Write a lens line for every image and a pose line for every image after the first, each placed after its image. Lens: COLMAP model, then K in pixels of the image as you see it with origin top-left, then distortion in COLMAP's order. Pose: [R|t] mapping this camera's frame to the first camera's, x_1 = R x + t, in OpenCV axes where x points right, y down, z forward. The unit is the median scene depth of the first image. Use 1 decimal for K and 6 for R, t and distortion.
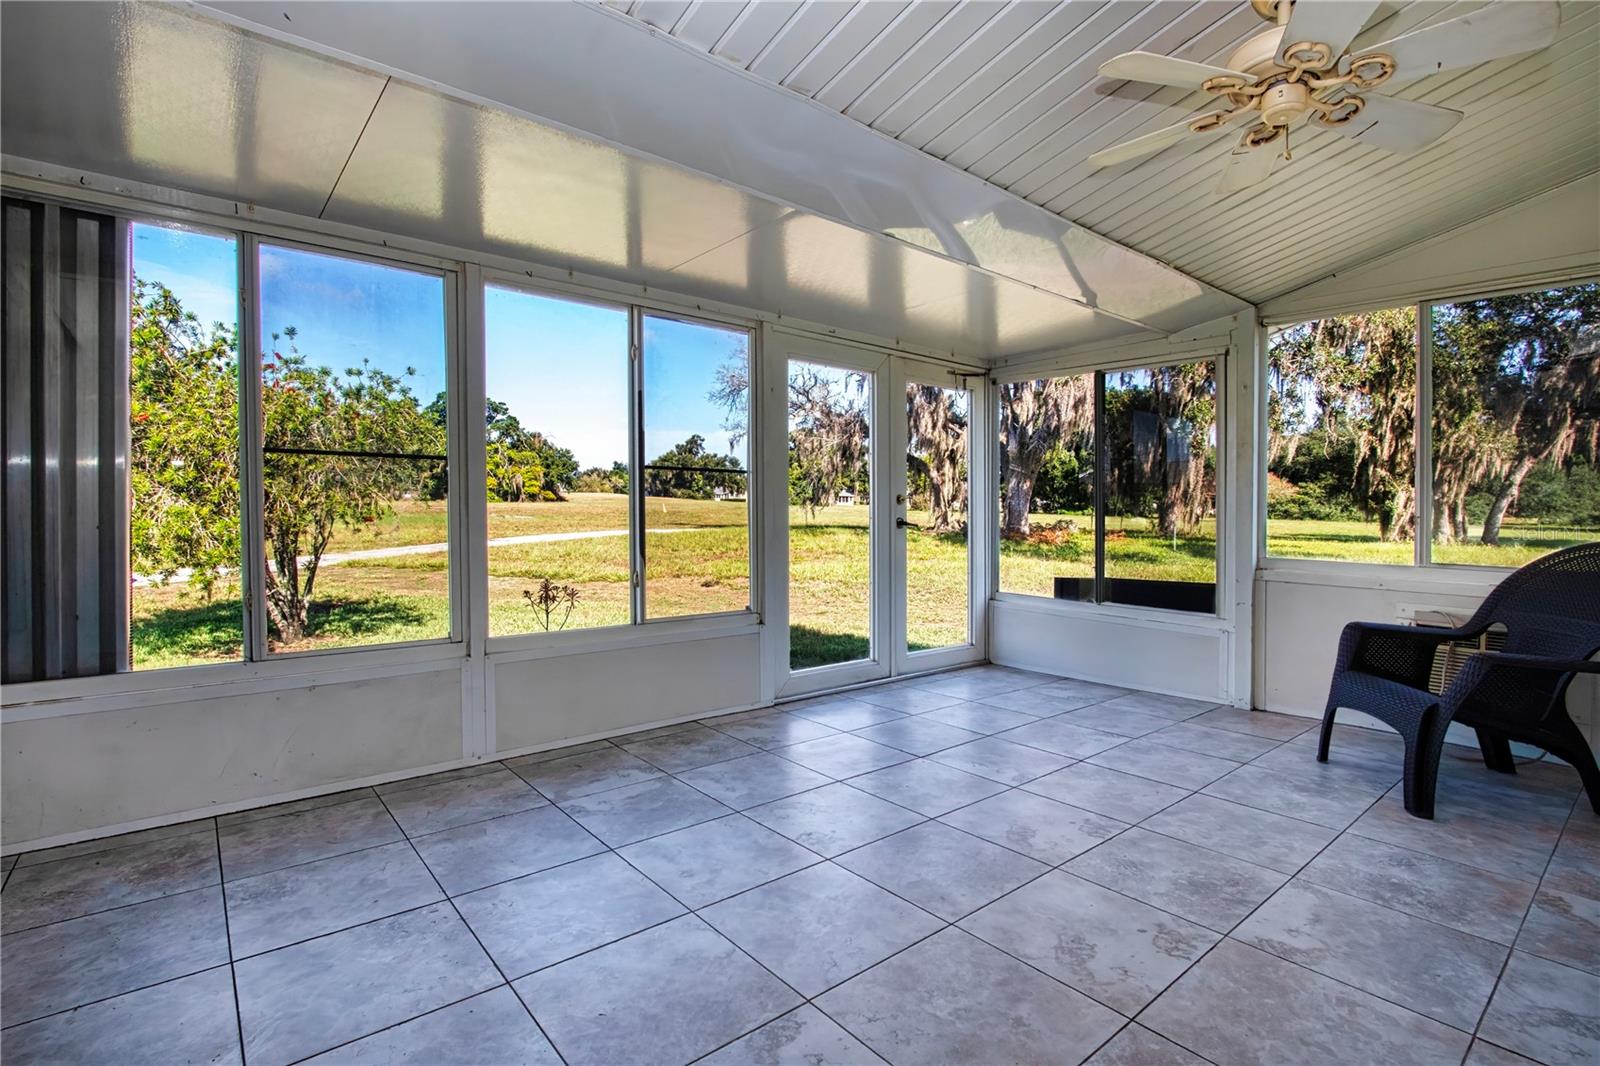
lens RADIAL K [[784.6, 0, 784.2], [0, 784.6, 516.7], [0, 0, 1]] dist [-0.012023, 0.002261]
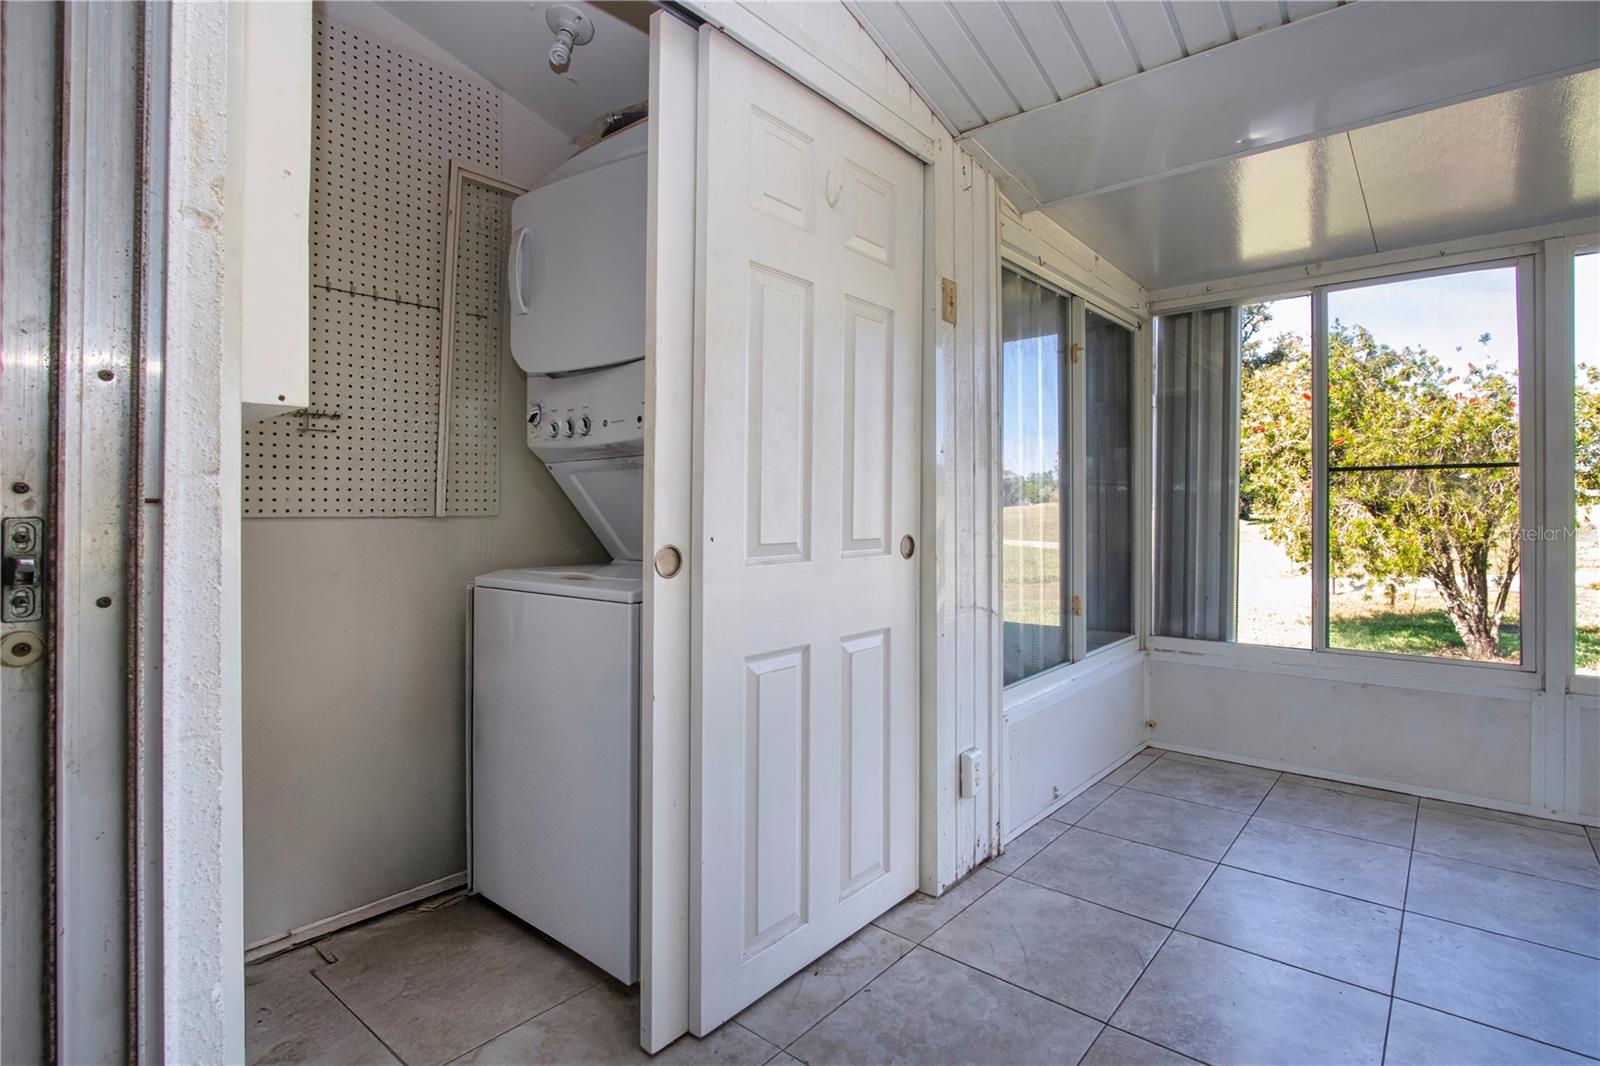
lens RADIAL K [[784.6, 0, 869.5], [0, 784.6, 516.1], [0, 0, 1]] dist [-0.012023, 0.002261]
pose [[0.234059, 0.000144, -0.972222, 0.266882], [-0.014924, 0.999883, -0.003444, -0.003268], [0.972108, 0.015315, 0.234034, 0.061849]]
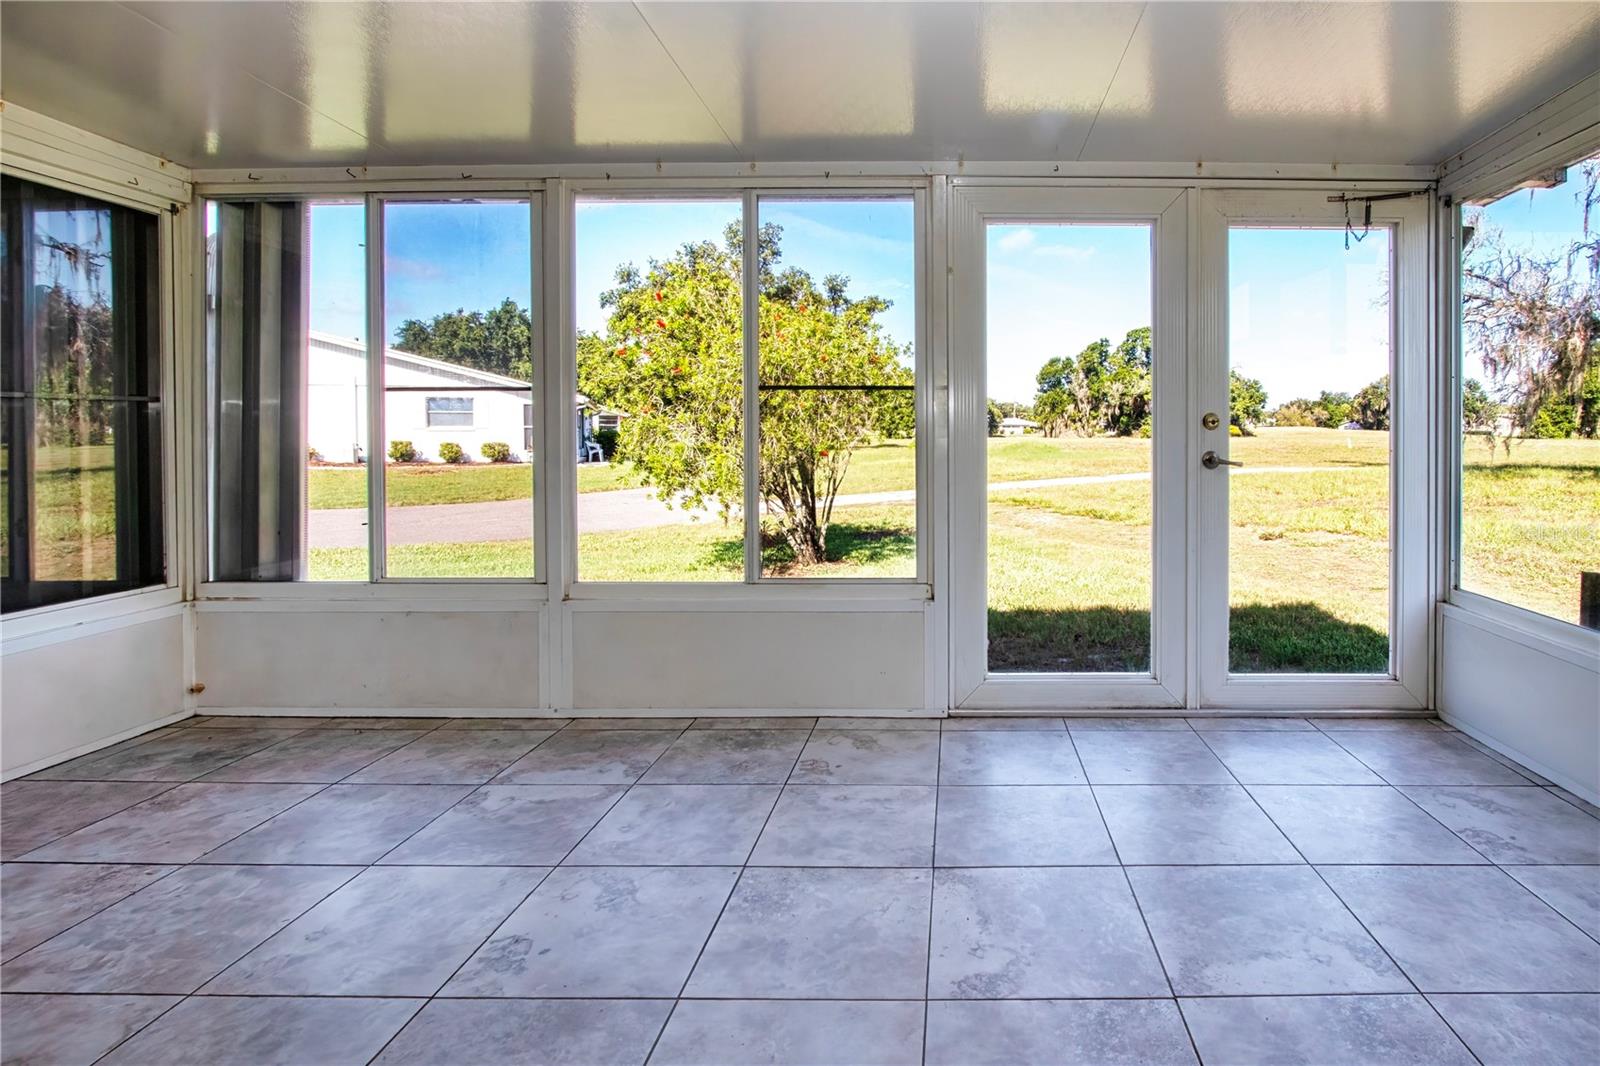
lens RADIAL K [[784.6, 0, 974.8], [0, 784.6, 470.3], [0, 0, 1]] dist [-0.012023, 0.002261]
pose [[0.768820, 0.014281, -0.639306, 0.597767], [-0.000148, 0.999755, 0.022155, 0.001210], [0.639465, -0.016939, 0.768633, 0.620698]]
